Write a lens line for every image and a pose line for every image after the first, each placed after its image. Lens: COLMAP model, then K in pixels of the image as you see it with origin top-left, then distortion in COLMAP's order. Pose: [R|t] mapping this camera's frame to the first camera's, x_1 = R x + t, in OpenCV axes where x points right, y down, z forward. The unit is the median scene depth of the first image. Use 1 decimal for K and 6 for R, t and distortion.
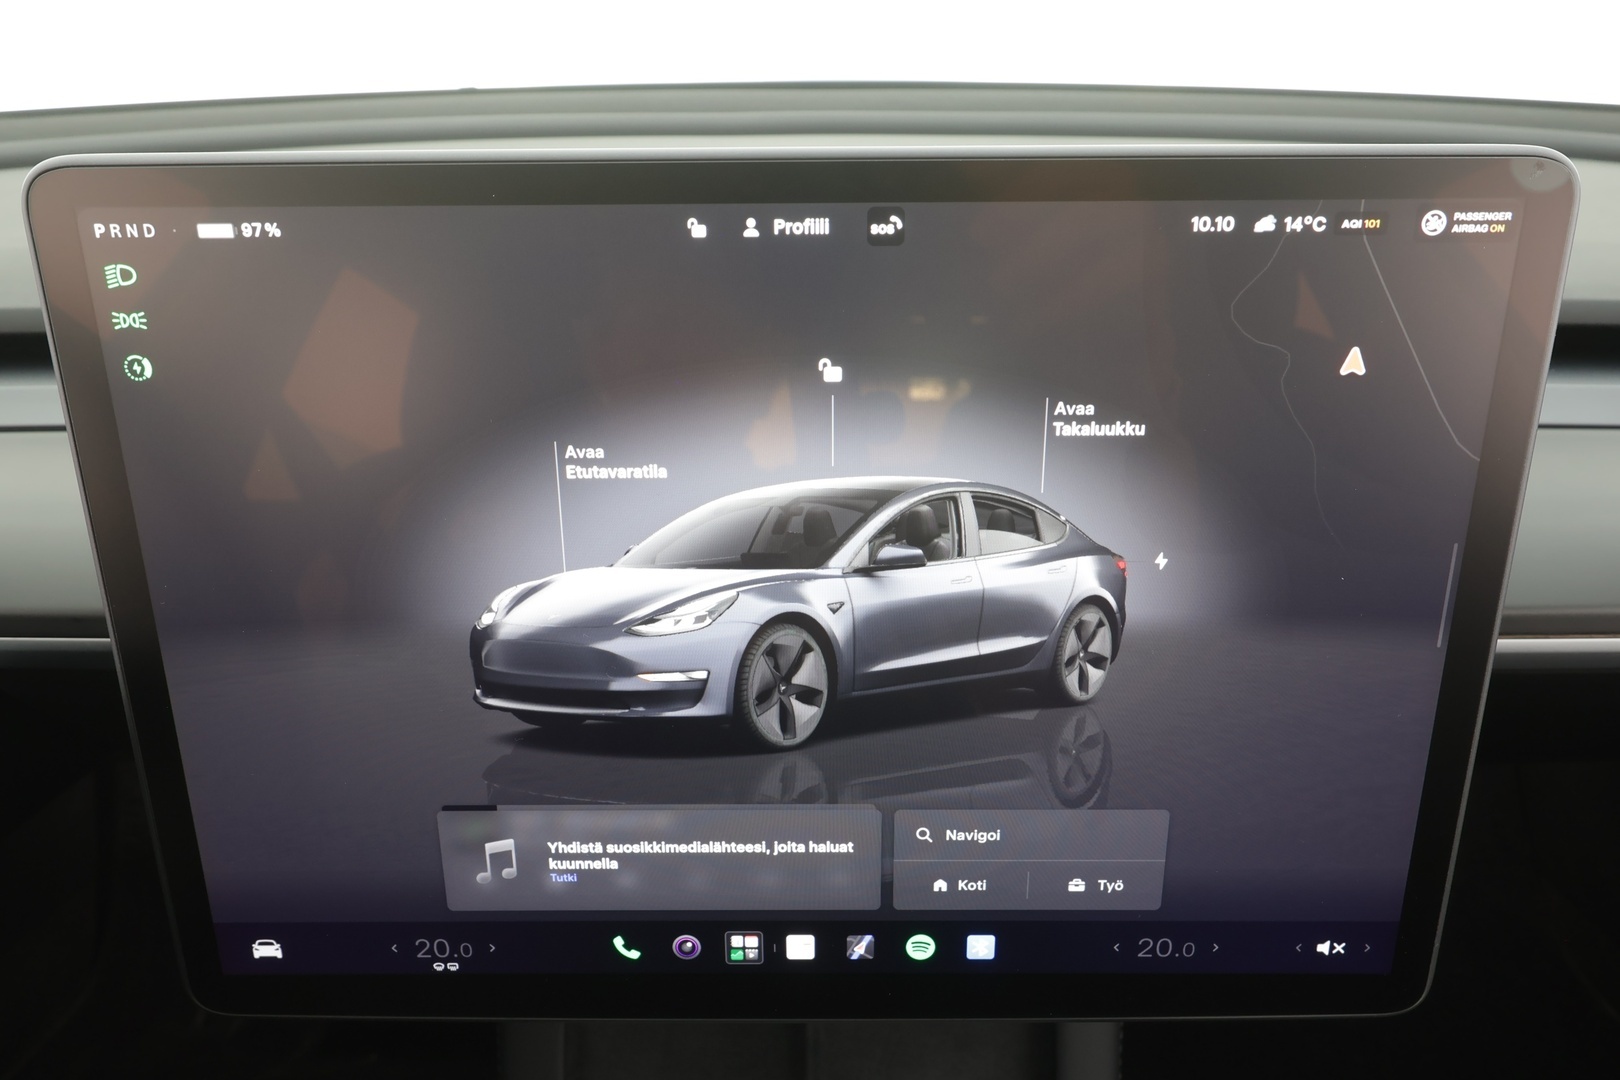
lens RADIAL K [[1035.2, 0, 810.0], [0, 1035.2, 540.0], [0, 0, 1]] dist [0.002834, 0.002658]
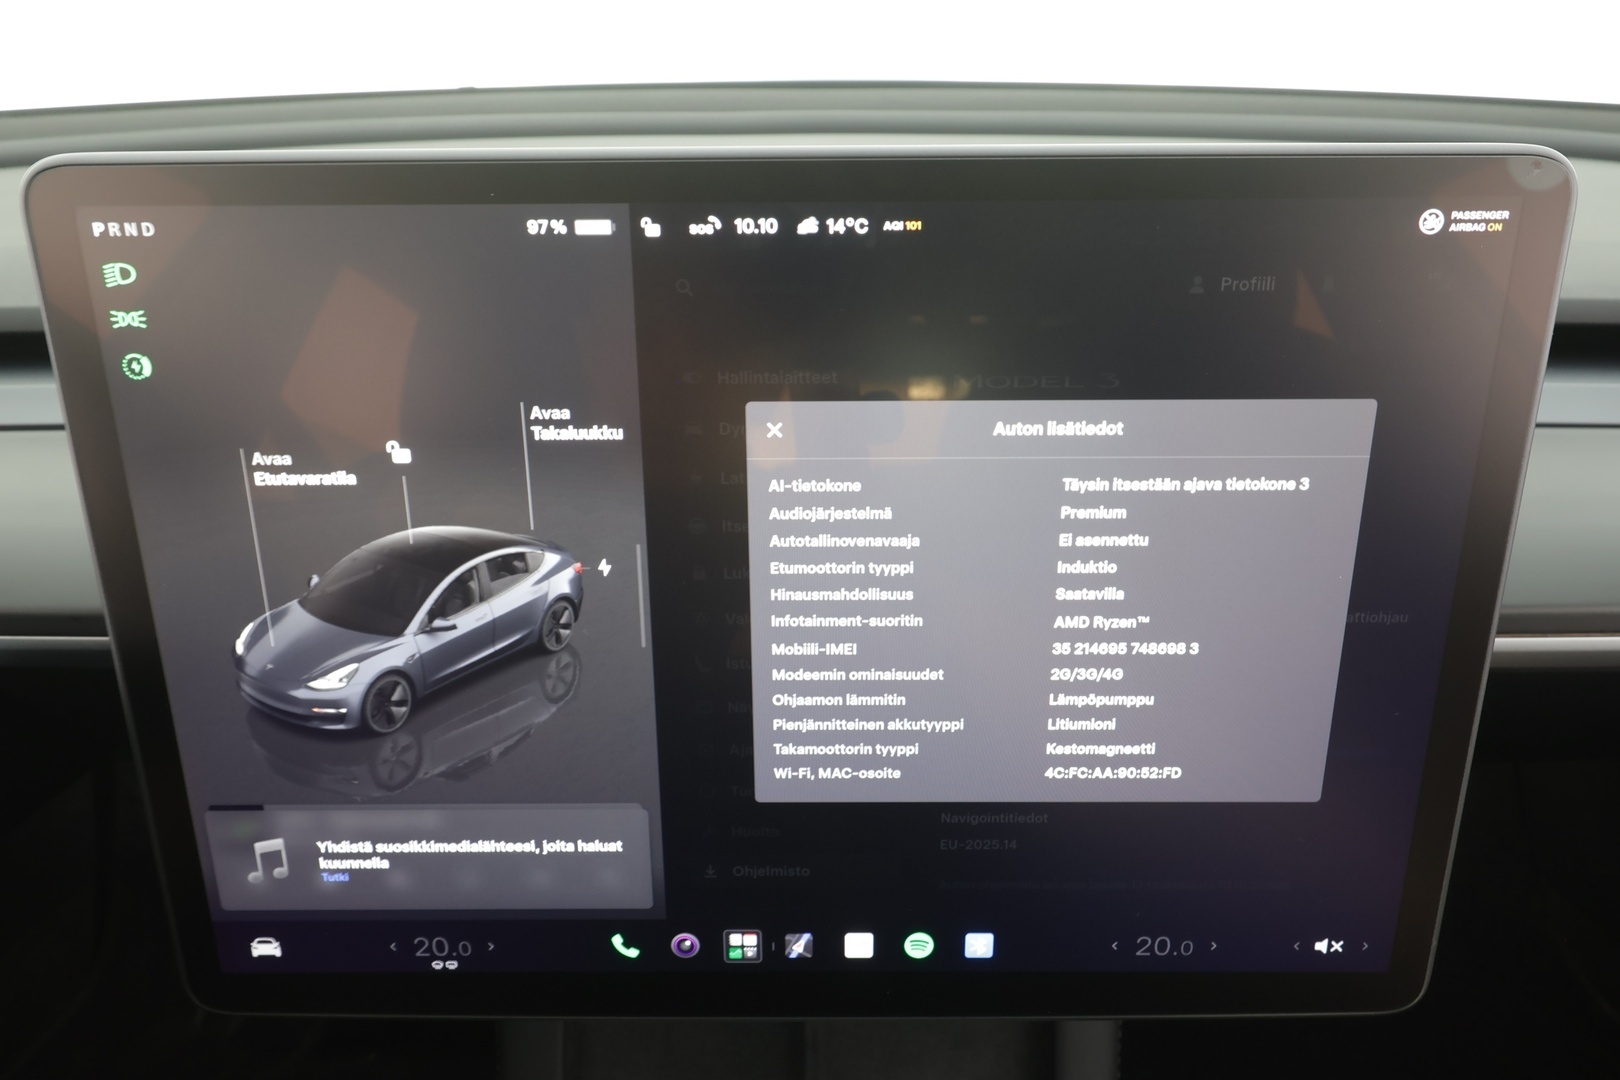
lens RADIAL K [[1035.2, 0, 810.0], [0, 1035.2, 540.0], [0, 0, 1]] dist [0.002834, 0.002658]
pose [[1.000000, -0.000603, 0.000599, 0.222813], [0.000603, 0.999999, 0.001090, -0.000736], [-0.000600, -0.001089, 0.999999, -0.002266]]
